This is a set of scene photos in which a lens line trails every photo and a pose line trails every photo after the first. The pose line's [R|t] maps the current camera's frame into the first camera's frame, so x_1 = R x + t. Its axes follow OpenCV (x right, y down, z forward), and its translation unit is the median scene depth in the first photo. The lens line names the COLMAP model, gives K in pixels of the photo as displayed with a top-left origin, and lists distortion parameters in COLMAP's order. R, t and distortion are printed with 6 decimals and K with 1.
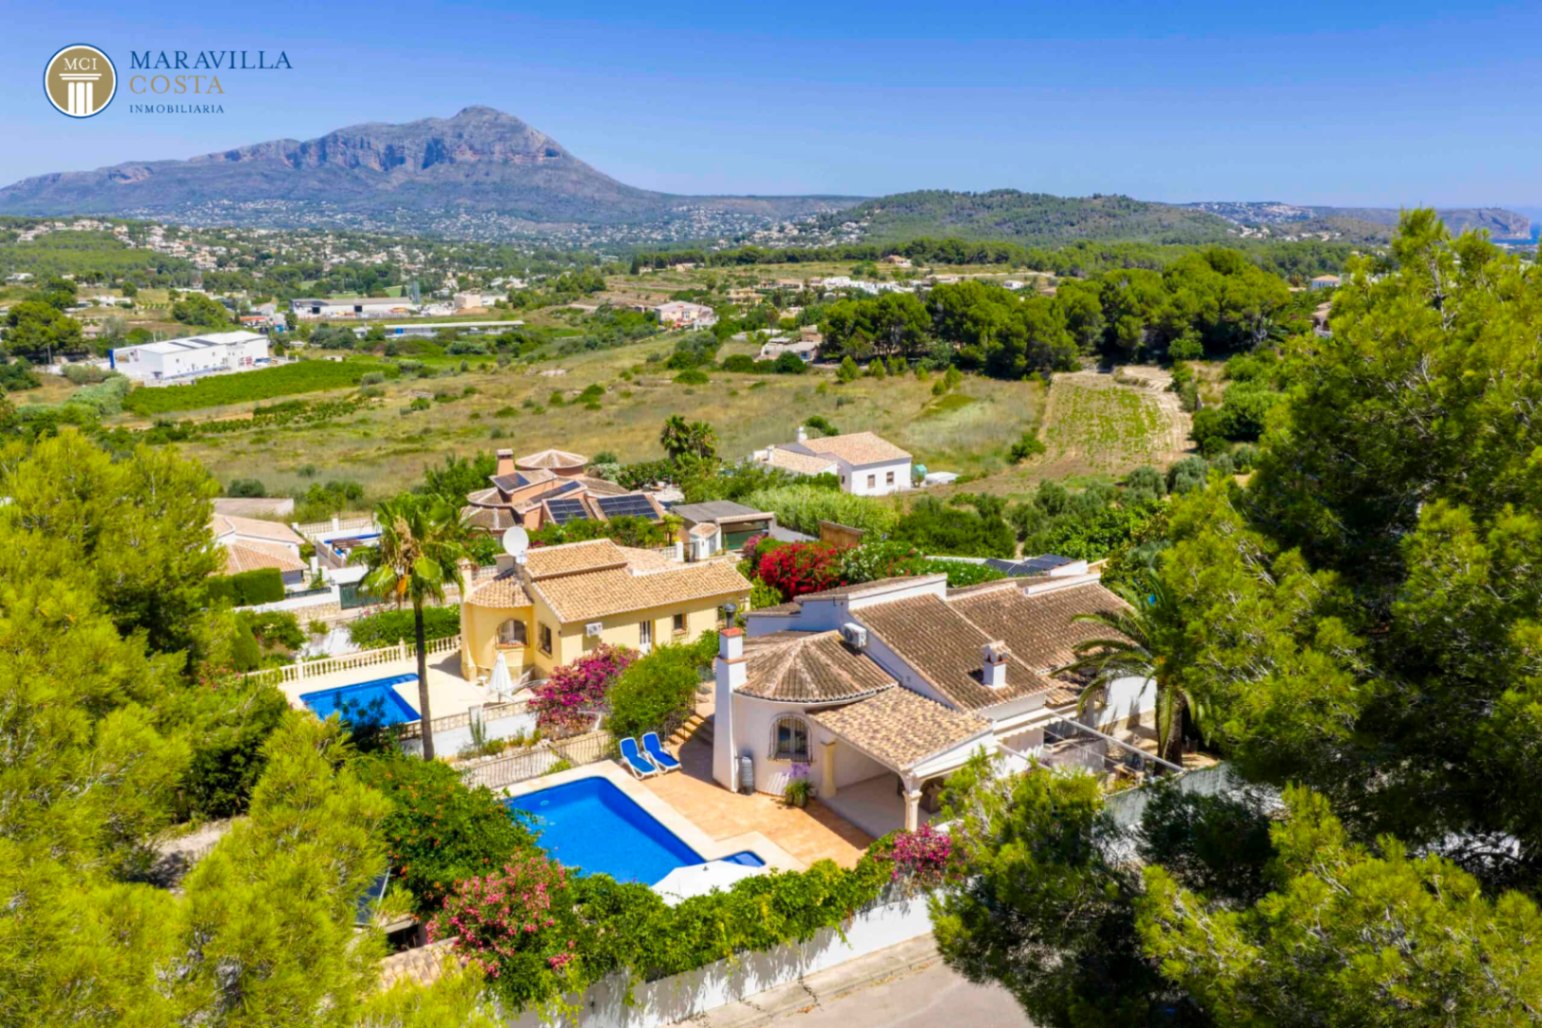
lens RADIAL K [[1297.6, 0, 776.6], [0, 1297.6, 511.2], [0, 0, 1]] dist [0.034135, -0.002088]
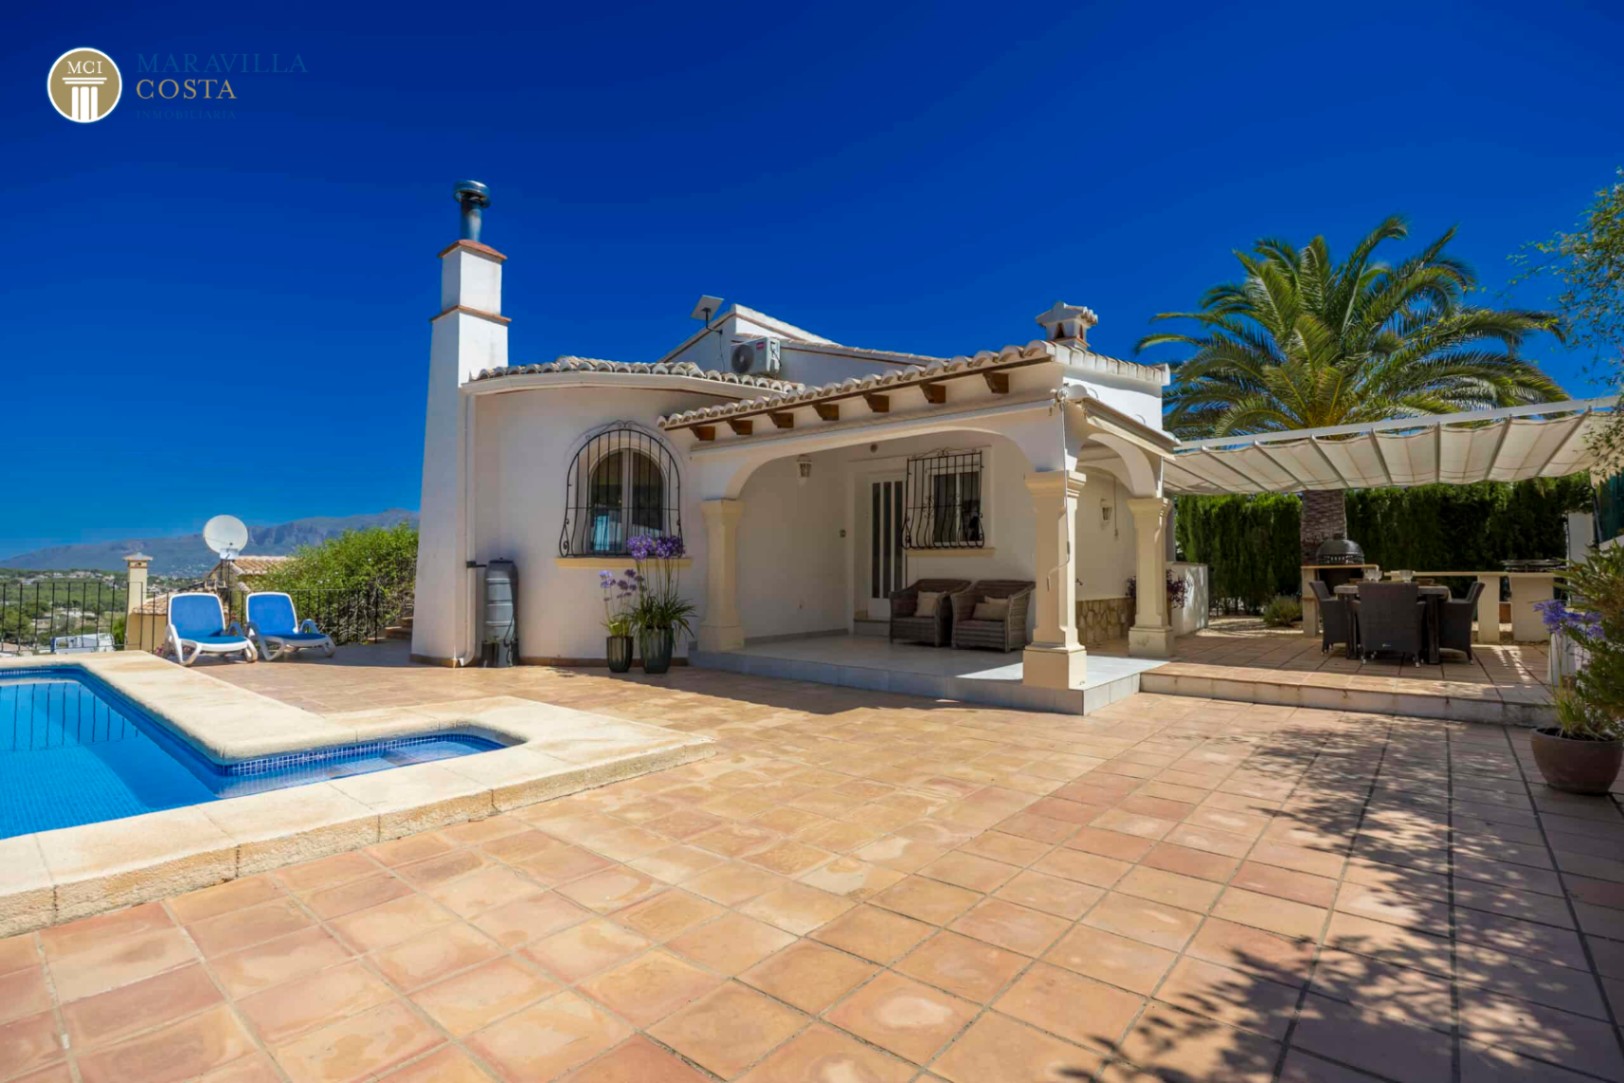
lens RADIAL K [[743.8, 0, 810.8], [0, 743.8, 551.4], [0, 0, 1]] dist [-0.001516, -0.000124]
pose [[0.958345, 0.018198, 0.285033, 0.001519], [0.058609, 0.964200, -0.258617, 0.220312], [-0.279535, 0.264550, 0.922970, 0.691215]]
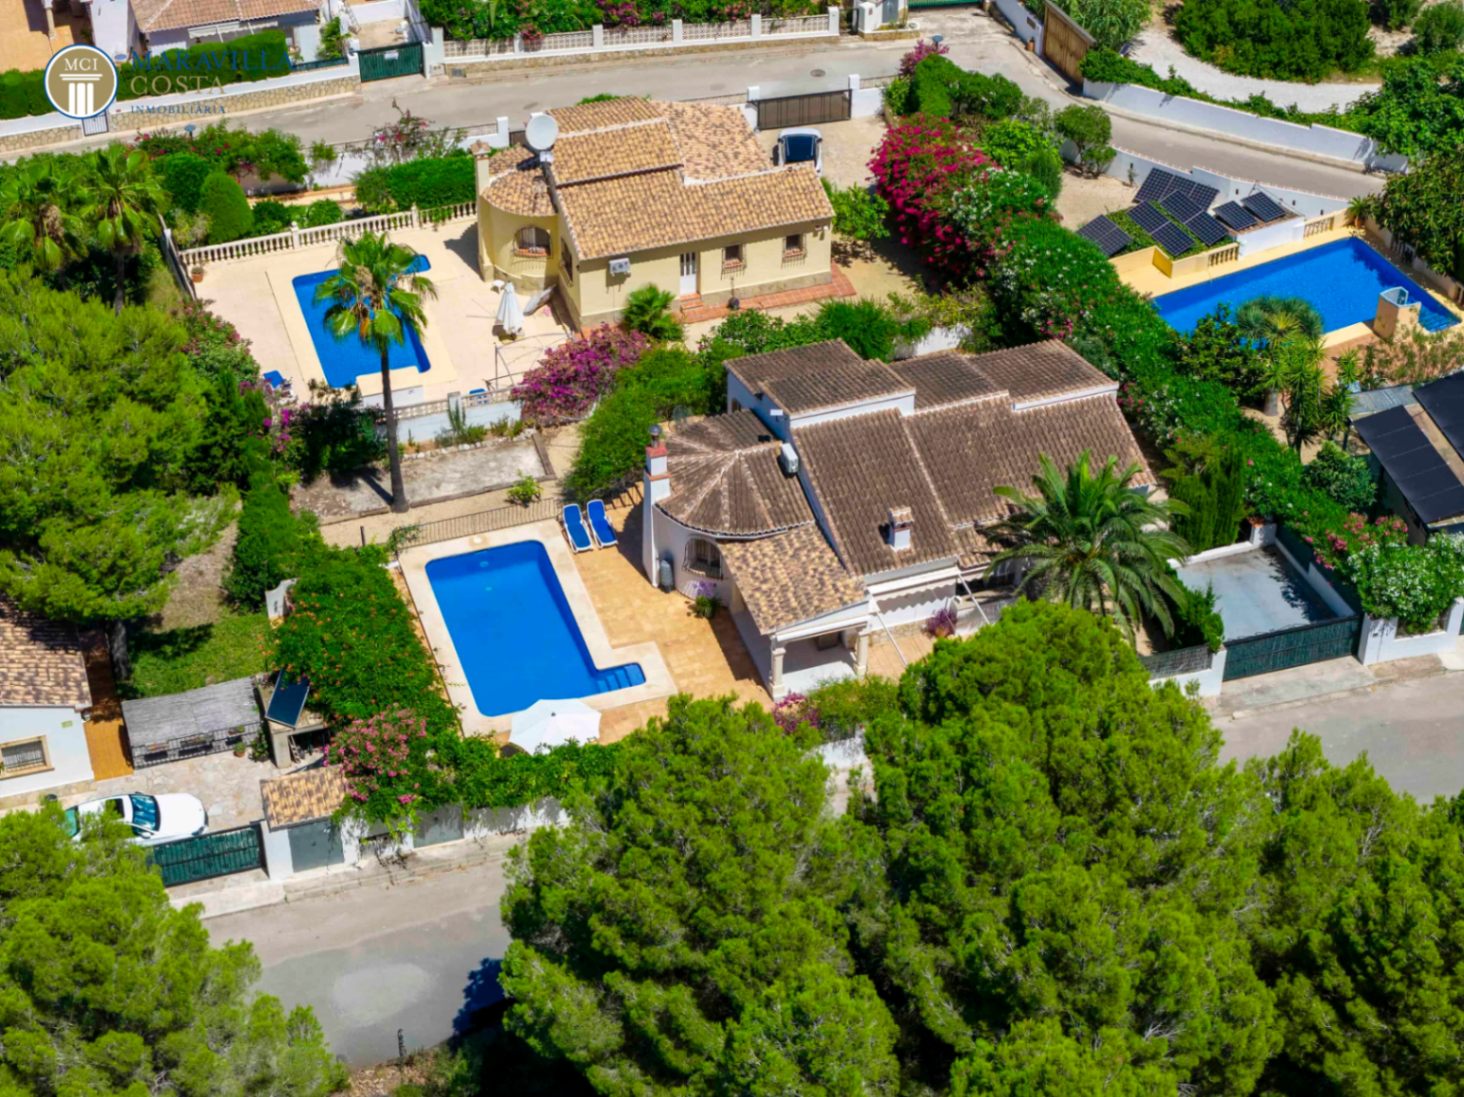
lens RADIAL K [[2996.9, 0, 731.9], [0, 2996.9, 548.7], [0, 0, 1]] dist [-0.071465, 0.000000]
pose [[0.963604, 0.172302, -0.204401, 0.458025], [-0.064575, 0.891966, 0.447467, -0.794569], [0.259418, -0.417982, 0.870628, -0.945820]]
